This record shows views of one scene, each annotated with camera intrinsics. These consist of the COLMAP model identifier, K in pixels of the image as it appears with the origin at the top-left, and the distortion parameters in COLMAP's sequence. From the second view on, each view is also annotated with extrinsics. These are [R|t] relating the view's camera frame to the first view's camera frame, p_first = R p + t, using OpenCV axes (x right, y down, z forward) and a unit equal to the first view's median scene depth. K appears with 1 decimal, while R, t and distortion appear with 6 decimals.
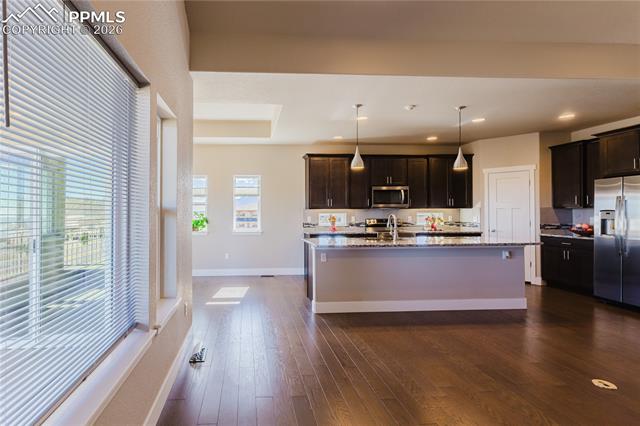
lens RADIAL K [[321.7, 0, 317.6], [0, 321.7, 209.0], [0, 0, 1]] dist [-0.003792, -0.000006]
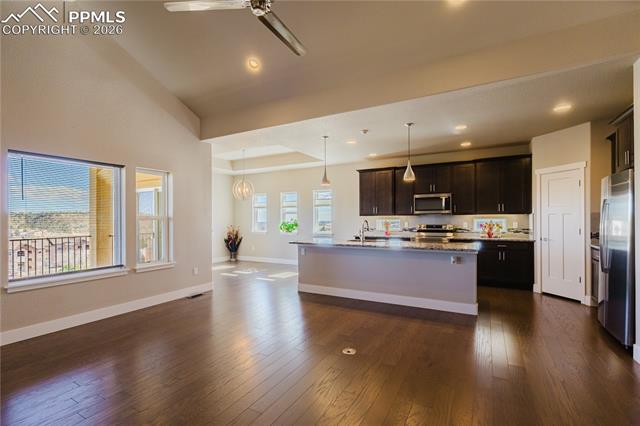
lens RADIAL K [[299.0, 0, 322.1], [0, 299.0, 219.0], [0, 0, 1]] dist [0.004886, 0.000040]
pose [[0.845639, 0.000424, -0.533755, 0.439766], [0.007212, 0.999899, 0.012221, -0.002397], [0.533707, -0.014184, 0.845551, -0.022924]]
